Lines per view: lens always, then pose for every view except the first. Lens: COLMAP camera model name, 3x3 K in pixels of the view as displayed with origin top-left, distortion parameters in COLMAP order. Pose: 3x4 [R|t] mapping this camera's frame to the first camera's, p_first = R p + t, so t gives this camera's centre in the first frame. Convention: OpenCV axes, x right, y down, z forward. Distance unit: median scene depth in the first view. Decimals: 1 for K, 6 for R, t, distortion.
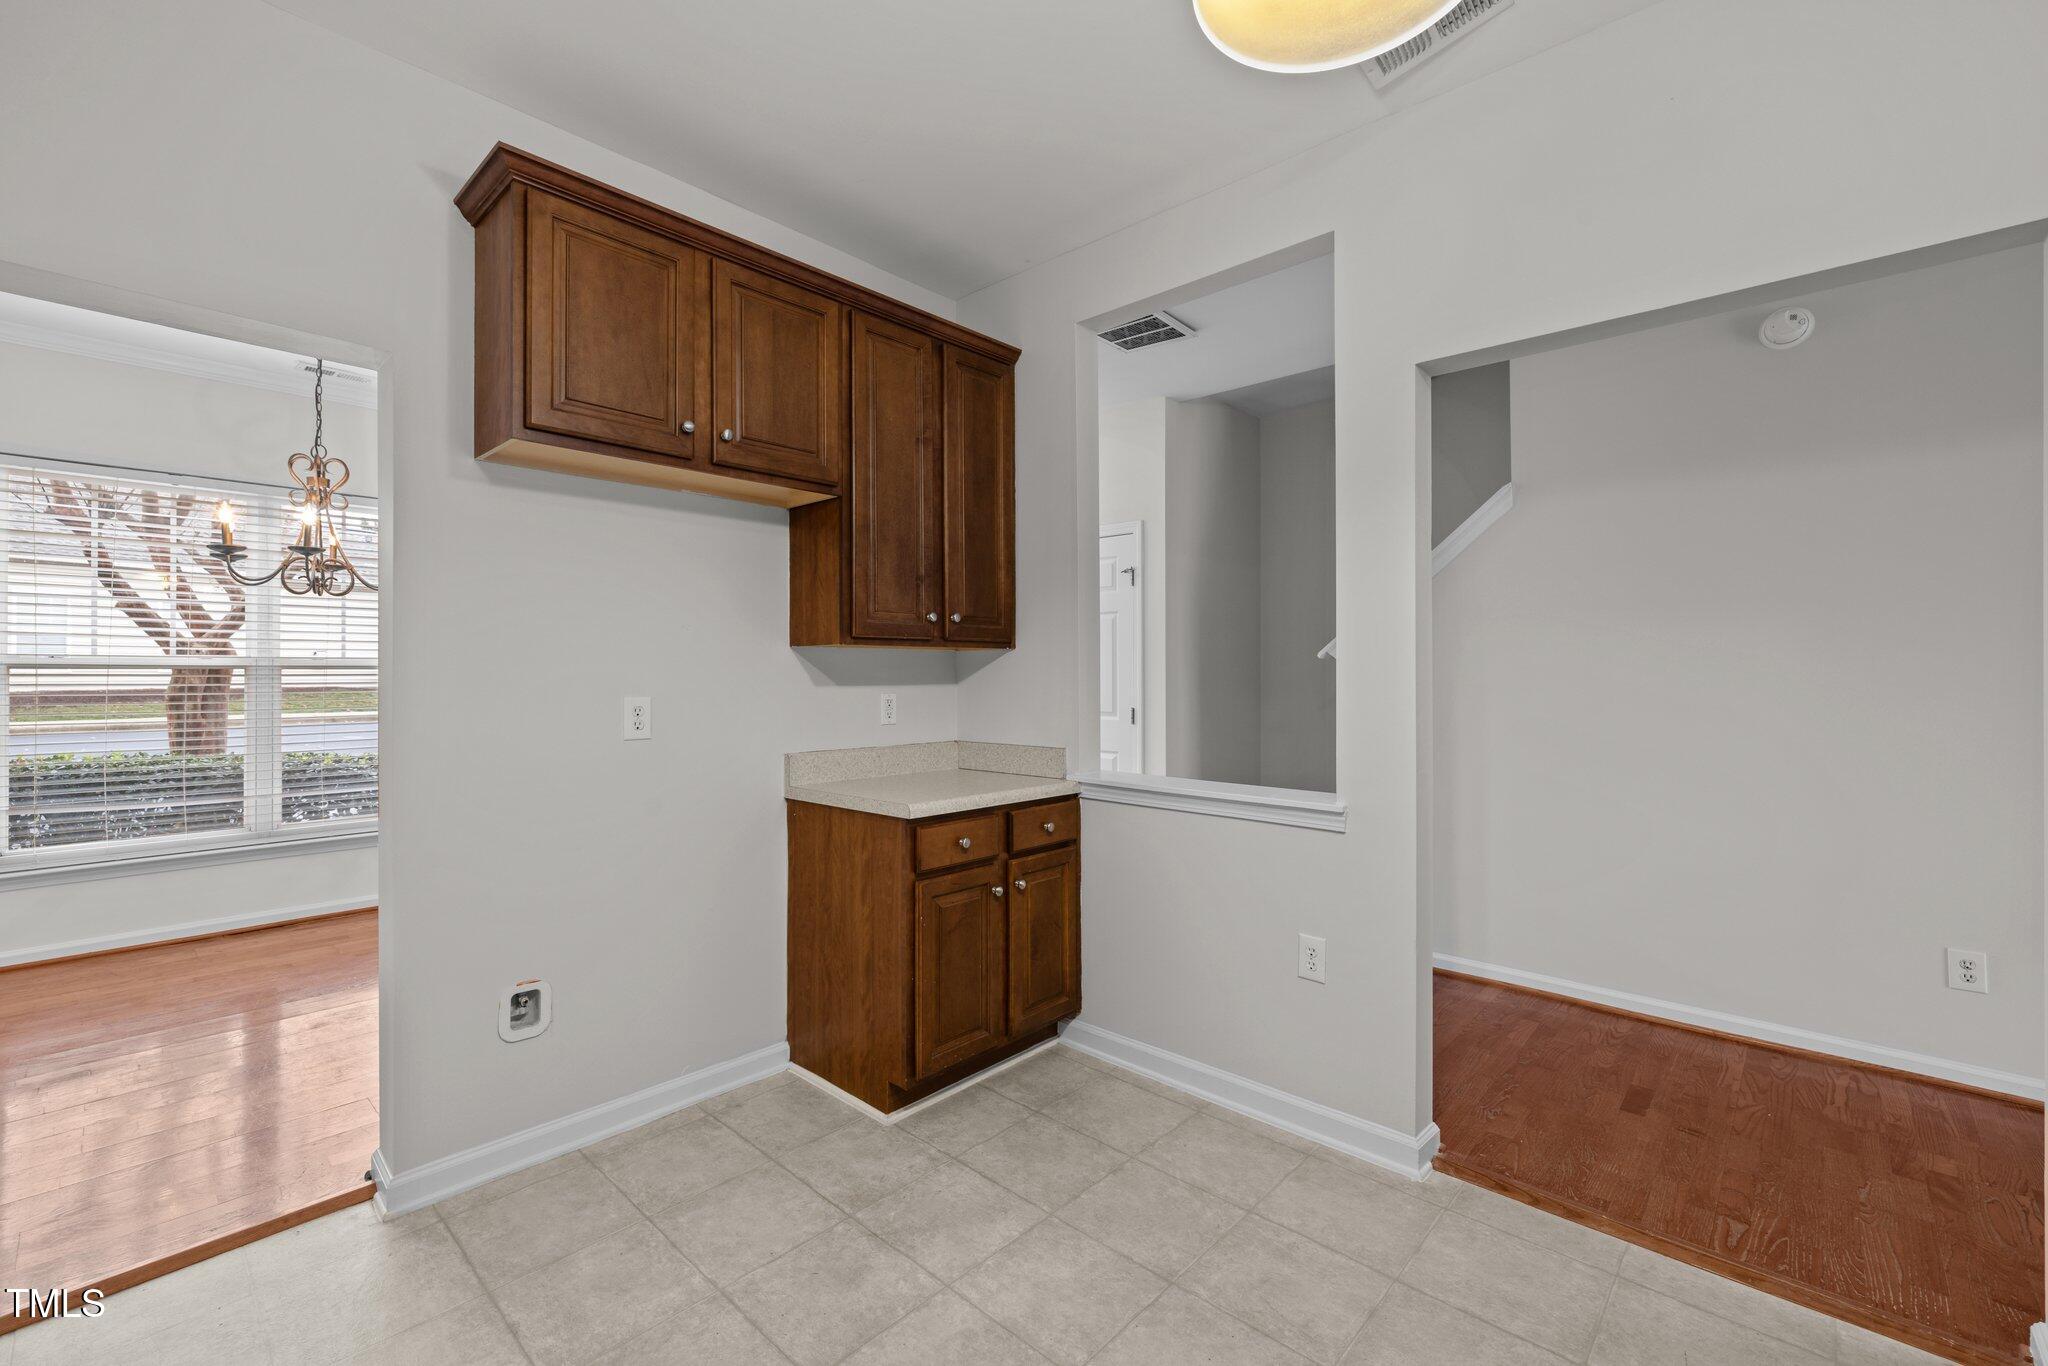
lens RADIAL K [[857.6, 0, 1024.0], [0, 857.6, 683.0], [0, 0, 1]] dist [0.000485, -0.000033]
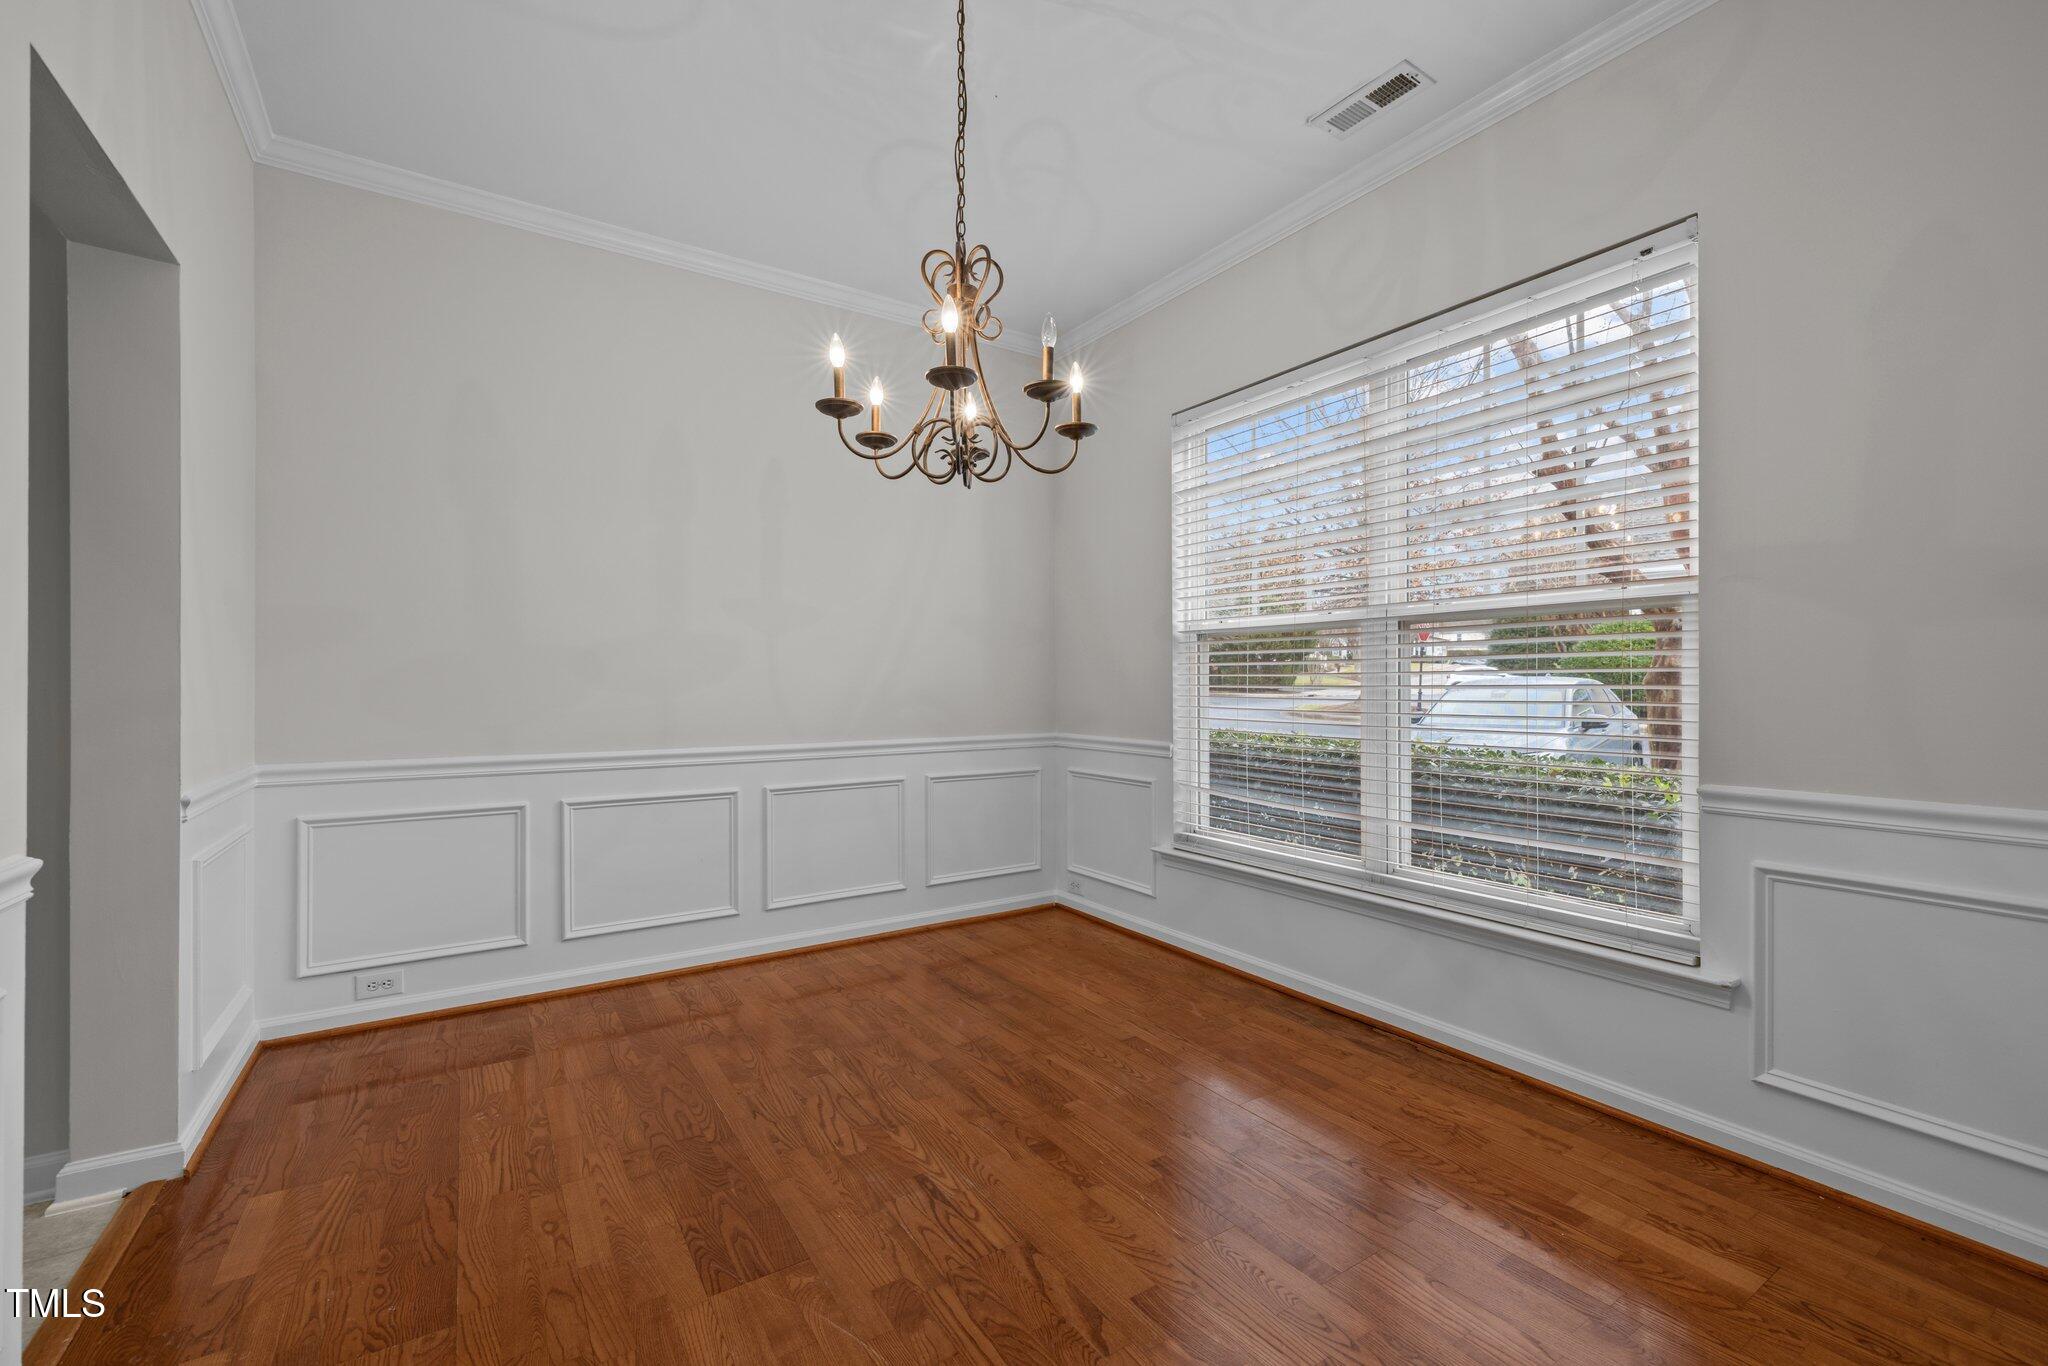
lens RADIAL K [[855.7, 0, 1015.5], [0, 855.7, 690.0], [0, 0, 1]] dist [0.000407, 0.000184]
pose [[-0.254192, 0.003014, -0.967149, -0.199510], [-0.013715, 0.999883, 0.006721, 0.035701], [0.967057, 0.014973, -0.254121, 0.961852]]
